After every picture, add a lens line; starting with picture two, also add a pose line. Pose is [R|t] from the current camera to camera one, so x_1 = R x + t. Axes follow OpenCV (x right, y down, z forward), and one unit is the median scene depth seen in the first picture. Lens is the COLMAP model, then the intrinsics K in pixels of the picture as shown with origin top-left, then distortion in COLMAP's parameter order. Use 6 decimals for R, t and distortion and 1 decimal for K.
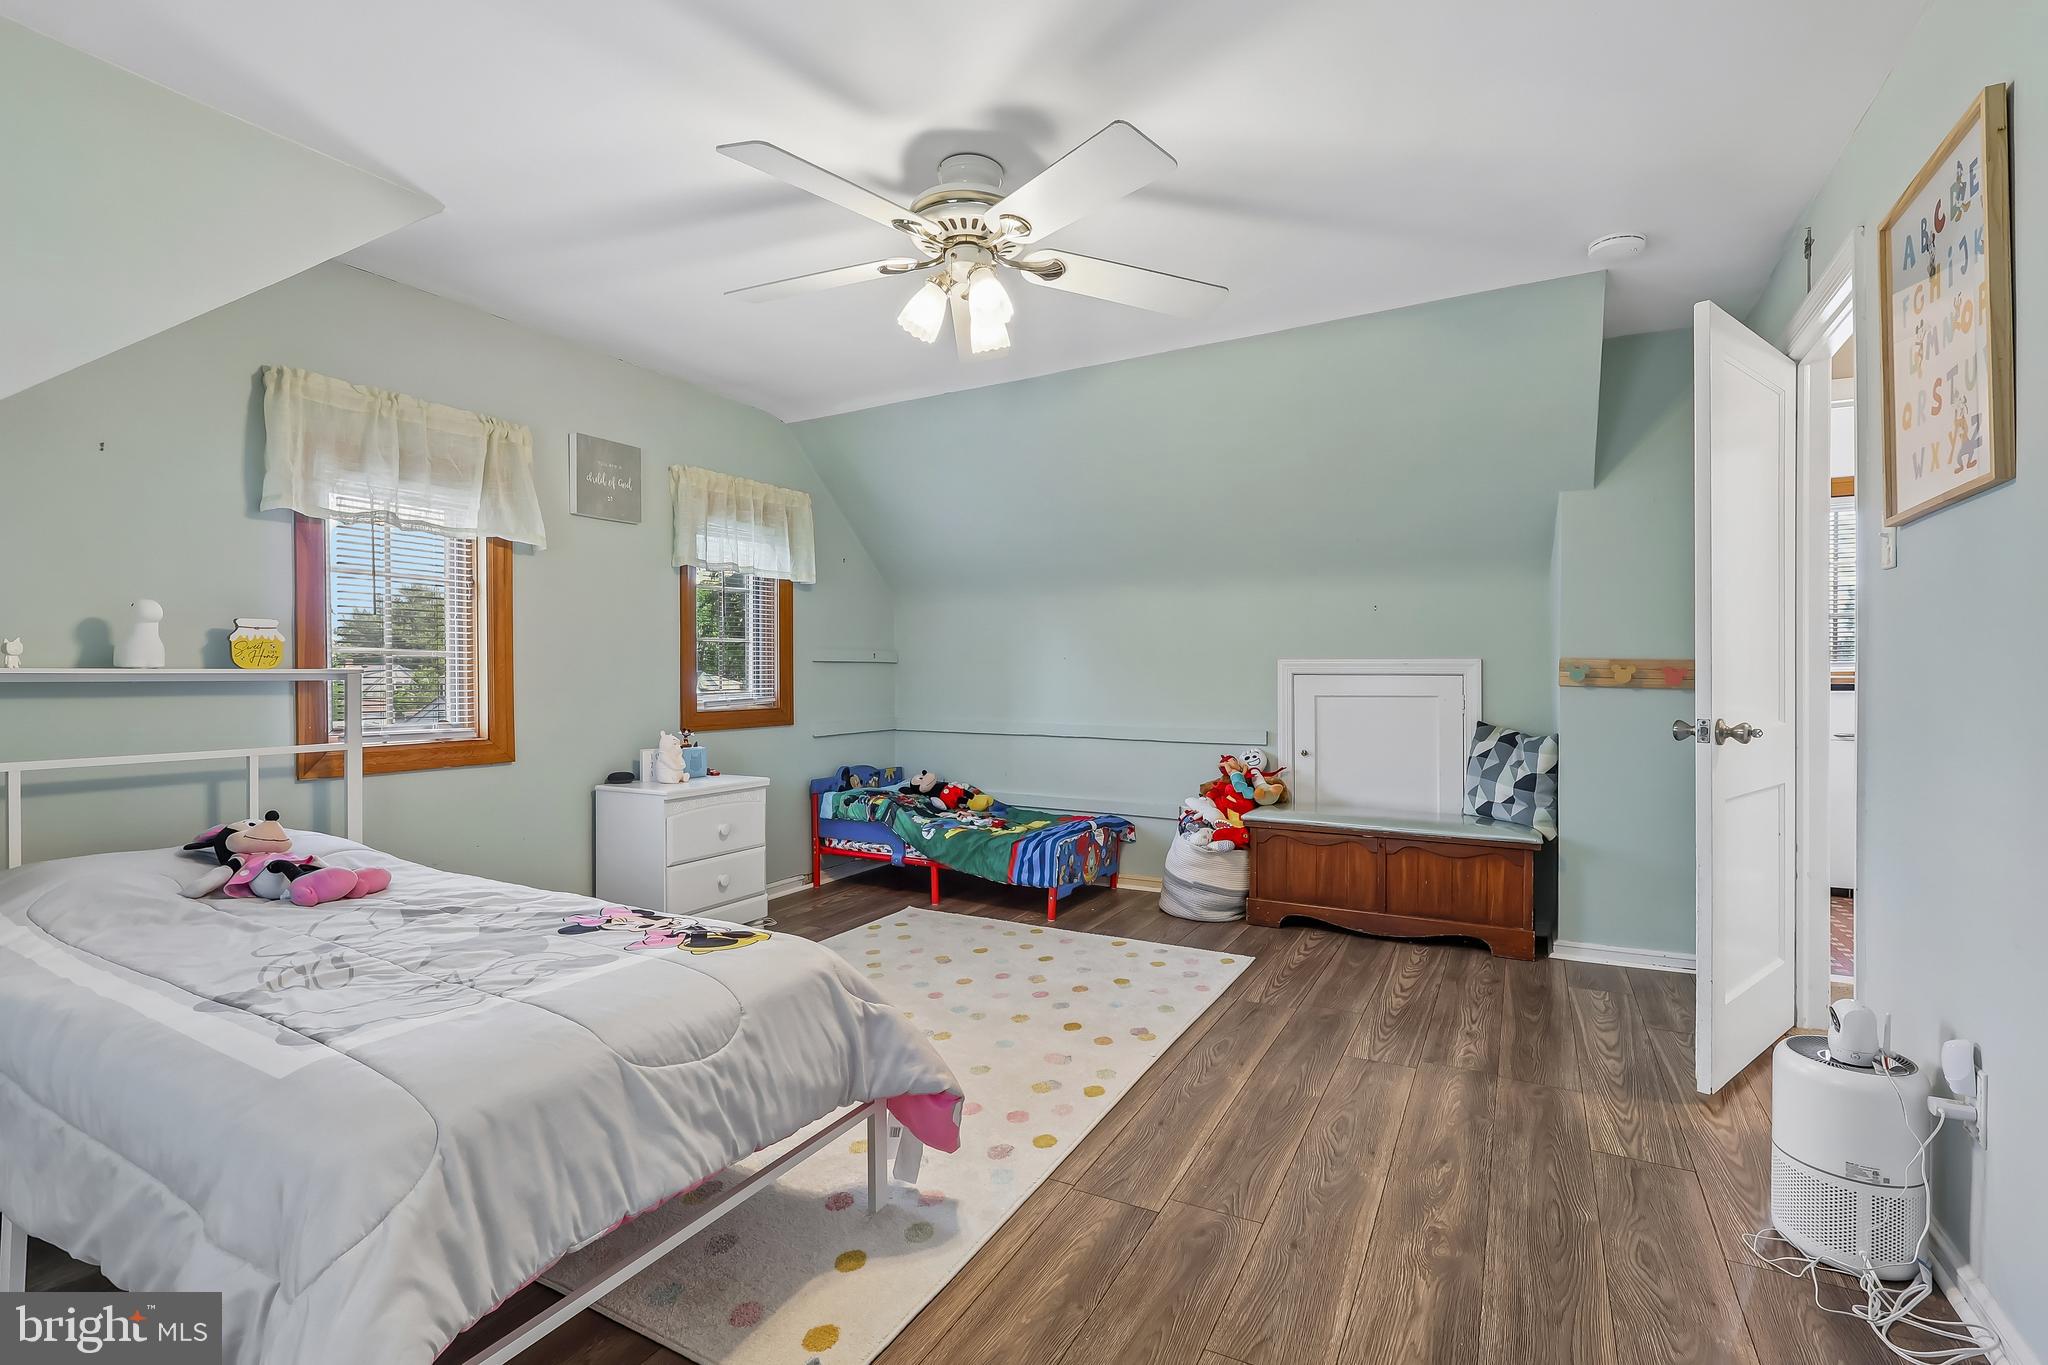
lens RADIAL K [[941.3, 0, 1008.6], [0, 941.3, 683.1], [0, 0, 1]] dist [-0.000503, -0.000173]
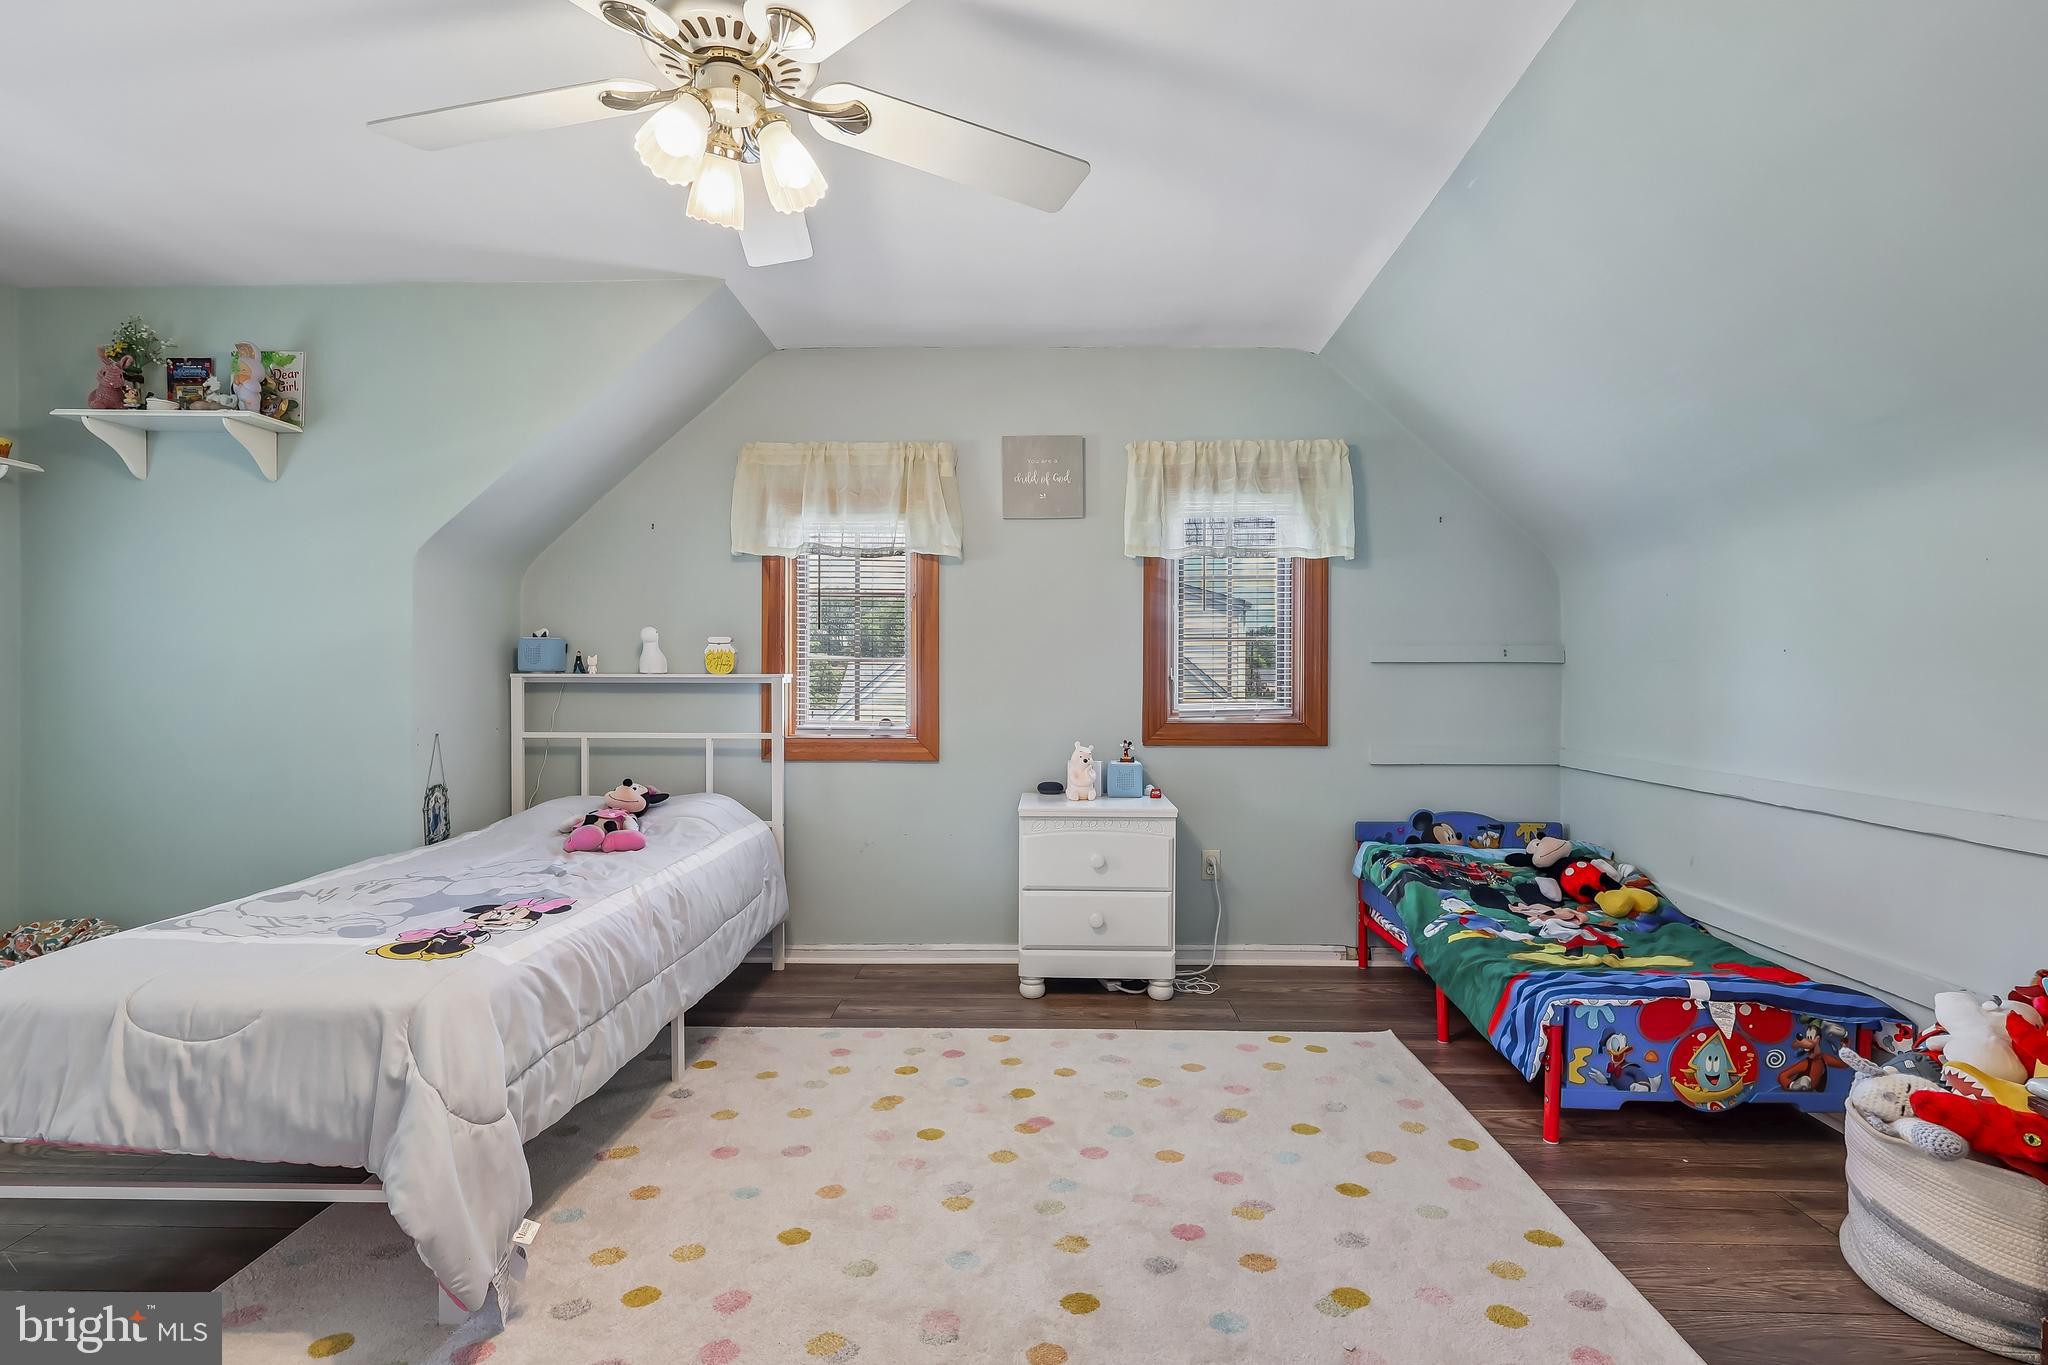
lens RADIAL K [[941.3, 0, 1008.6], [0, 941.3, 683.1], [0, 0, 1]] dist [-0.000503, -0.000173]
pose [[0.463889, 0.006444, -0.885870, 0.424947], [-0.011037, 0.999938, 0.001494, -0.006385], [0.885825, 0.009085, 0.463931, 0.541584]]
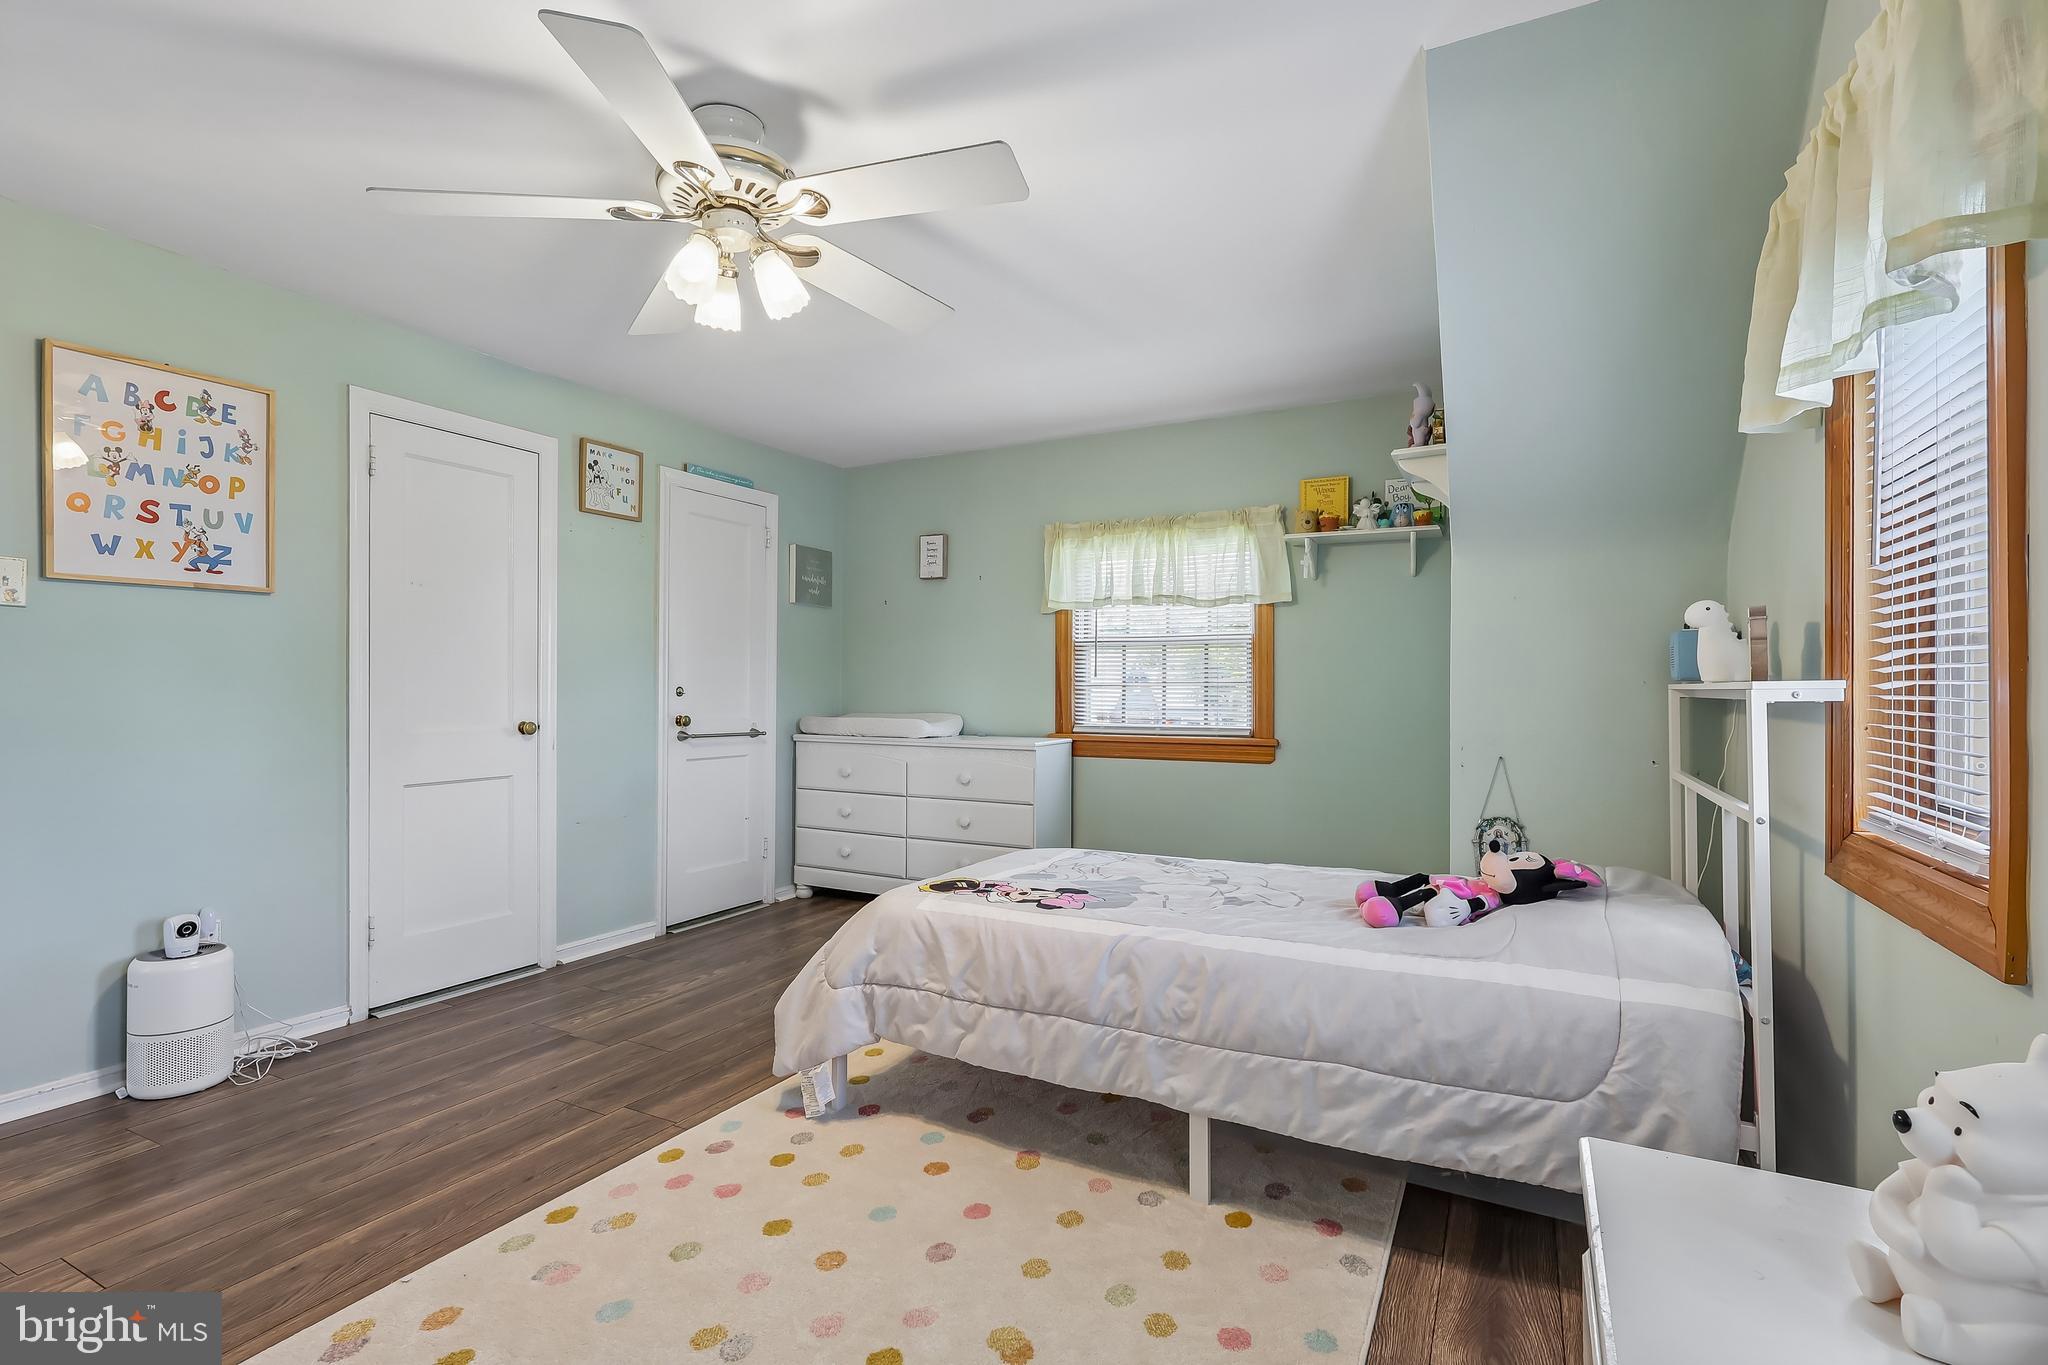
lens RADIAL K [[960.0, 0, 1024.0], [0, 960.0, 682.5], [0, 0, 1]] dist [0.004316, 0.000836]
pose [[-0.999603, 0.005016, -0.027722, -0.185297], [0.005059, 0.999986, -0.001473, -0.011036], [0.027714, -0.001613, -0.999615, 1.205631]]
